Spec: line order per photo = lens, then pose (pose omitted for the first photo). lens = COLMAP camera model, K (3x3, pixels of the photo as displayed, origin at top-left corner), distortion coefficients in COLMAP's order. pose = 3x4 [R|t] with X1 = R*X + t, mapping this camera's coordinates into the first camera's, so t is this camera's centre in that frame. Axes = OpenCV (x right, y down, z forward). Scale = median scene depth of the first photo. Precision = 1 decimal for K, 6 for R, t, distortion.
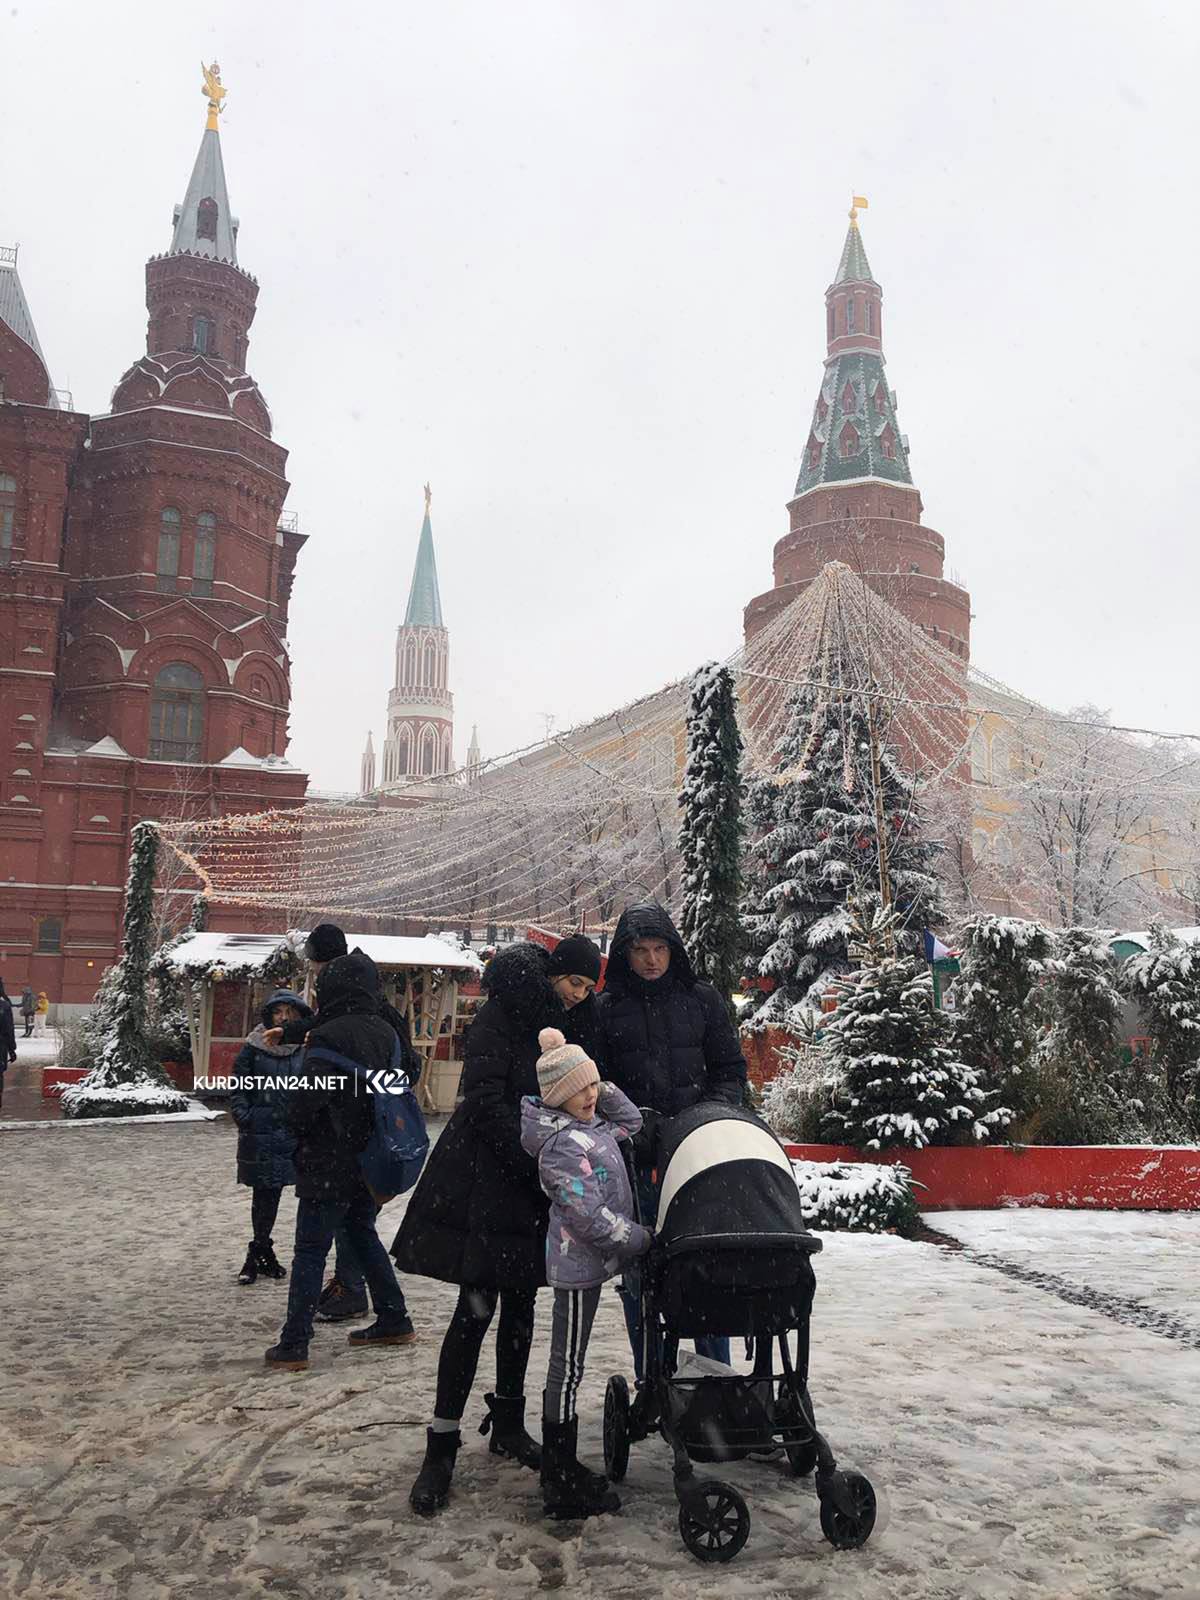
lens RADIAL K [[1312.9, 0, 599.0], [0, 1312.9, 778.6], [0, 0, 1]] dist [0.014417, 0.004402]
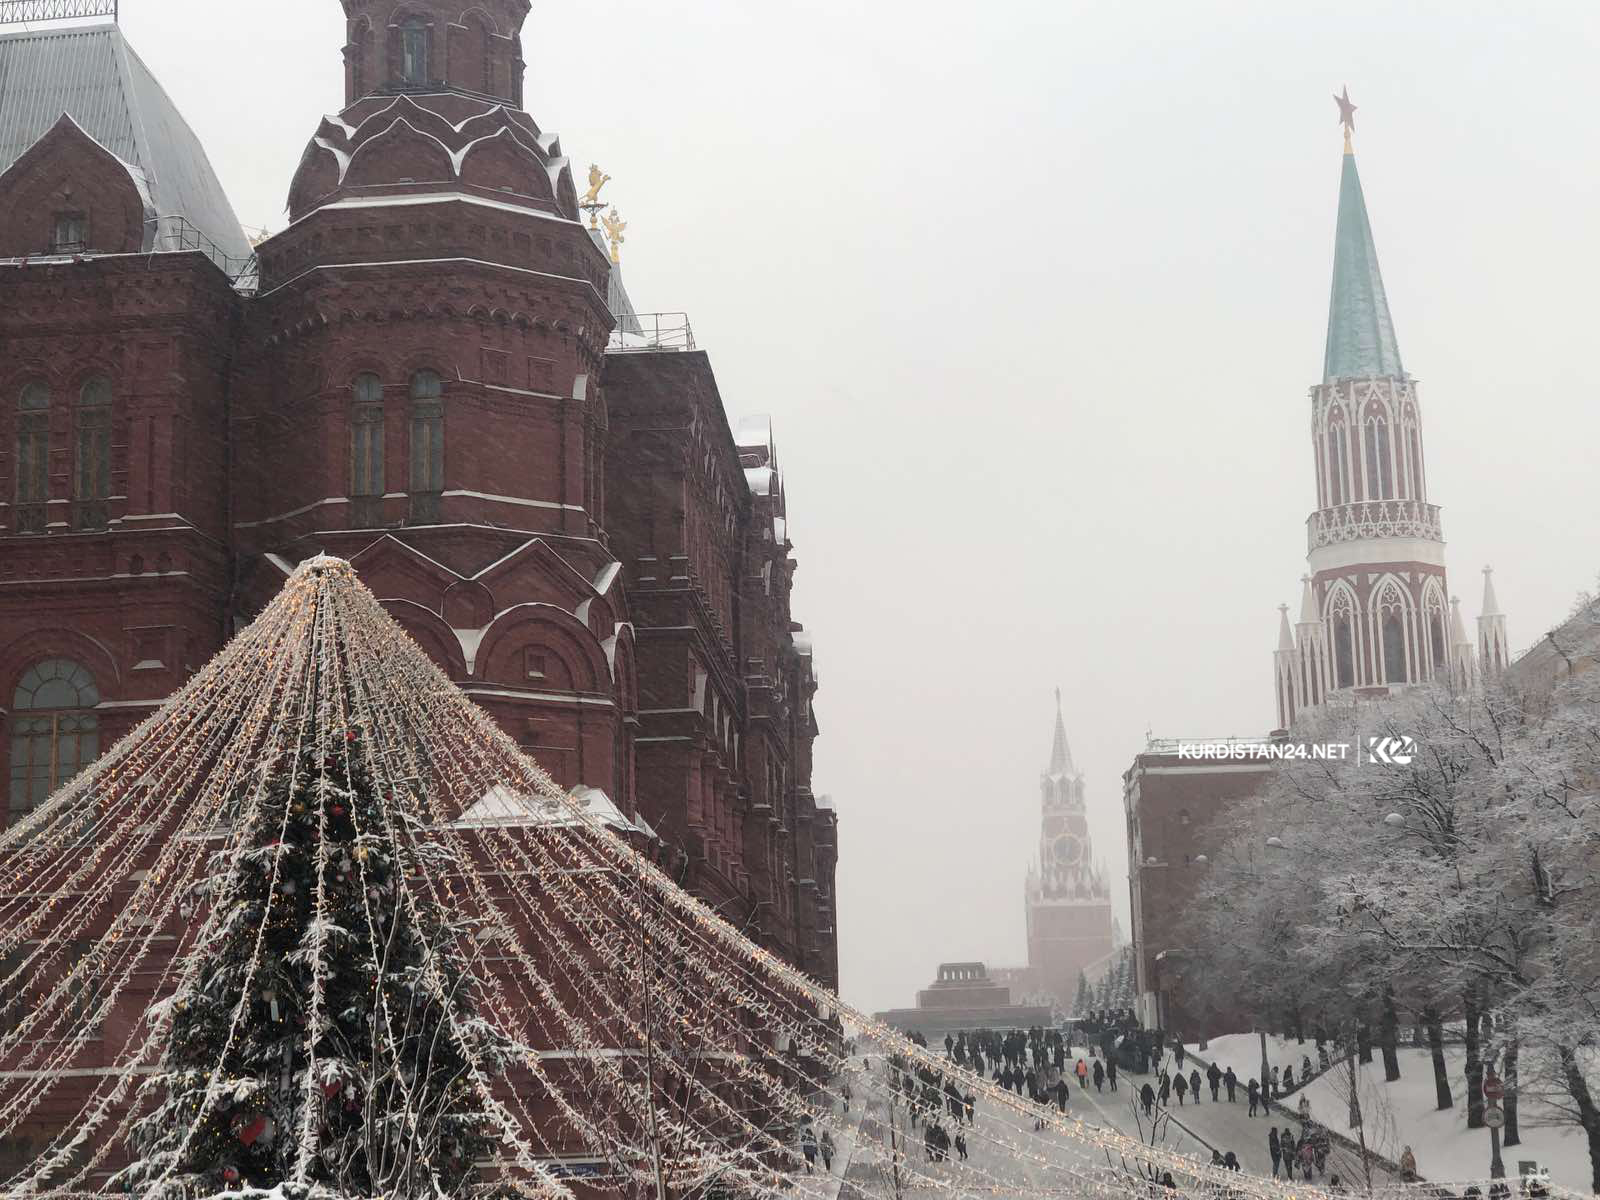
lens RADIAL K [[2642.3, 0, 771.9], [0, 2642.3, 551.6], [0, 0, 1]] dist [0.113860, -0.034692]
pose [[0.884853, -0.134218, -0.446117, 1.364866], [0.115793, 0.990912, -0.068455, -0.125709], [0.451251, 0.008915, 0.892353, 0.211434]]
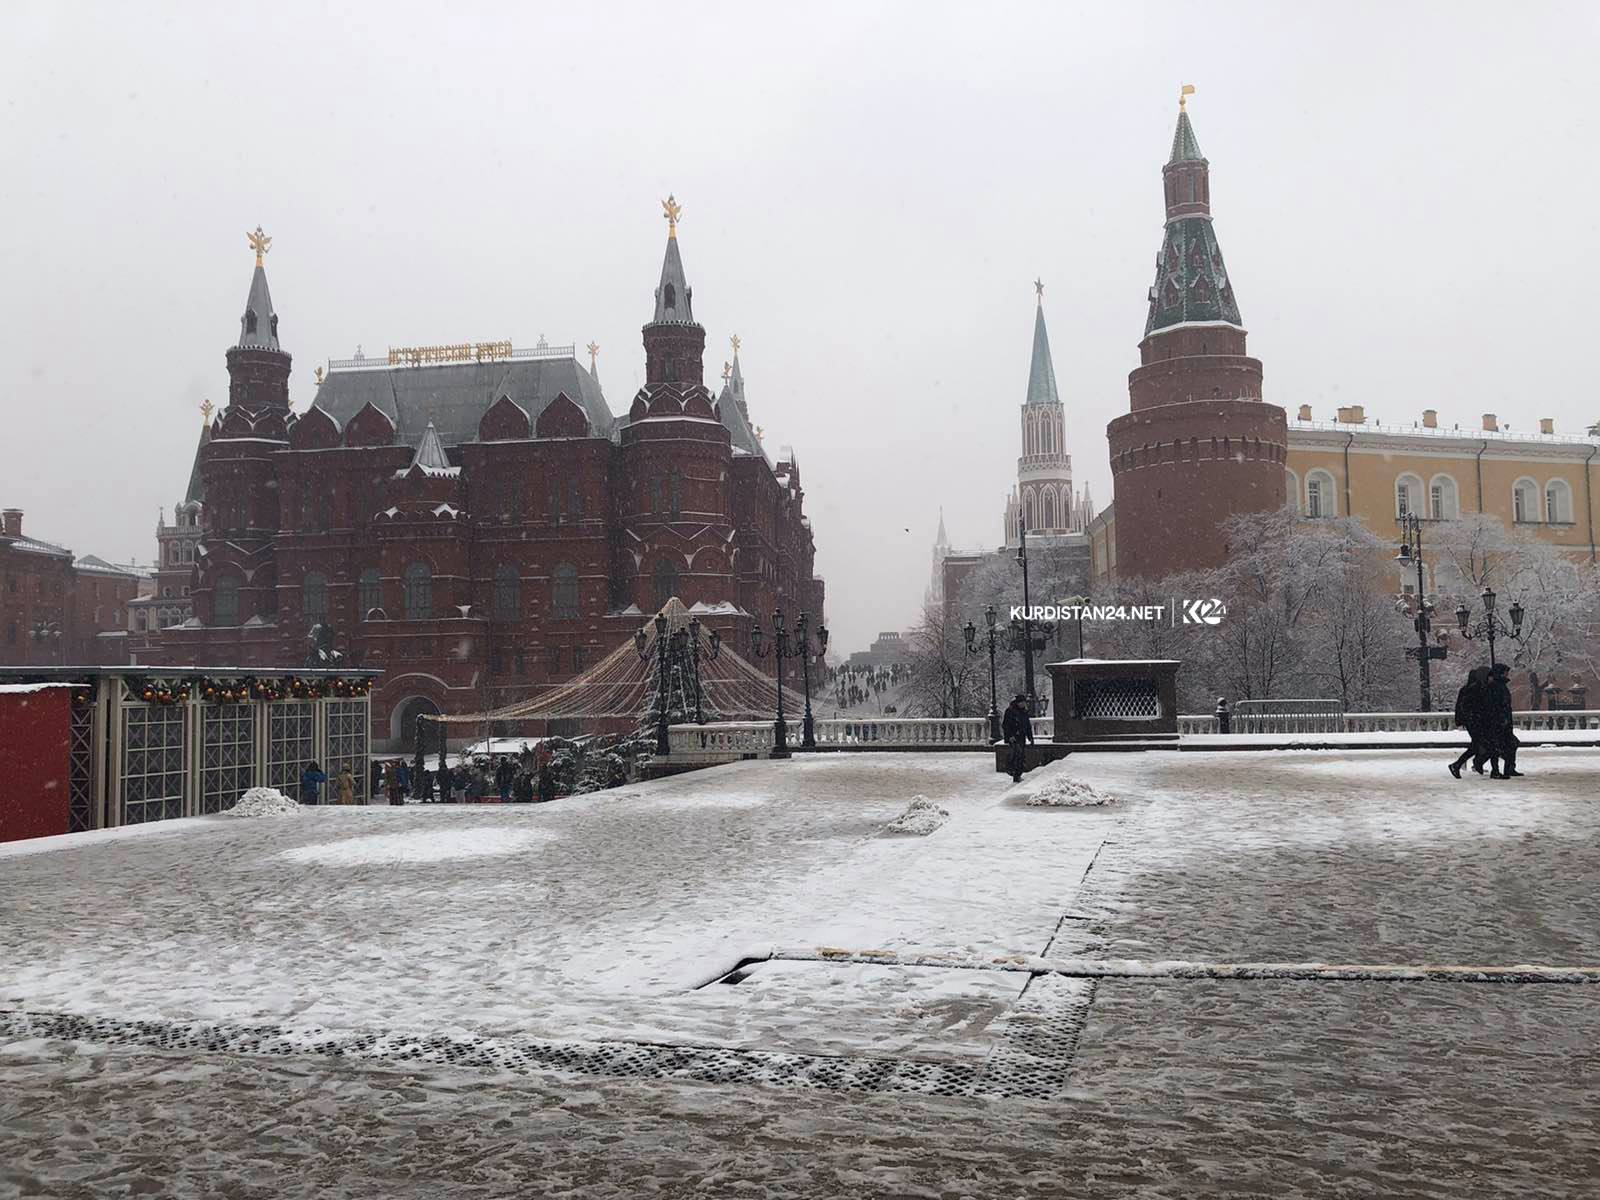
lens RADIAL K [[1312.9, 0, 800.0], [0, 1312.9, 600.0], [0, 0, 1]] dist [0.014417, 0.004402]
pose [[0.879004, -0.070184, -0.471620, 2.903151], [0.114254, 0.991295, 0.065427, -0.524302], [0.462923, -0.111395, 0.879371, -2.245203]]
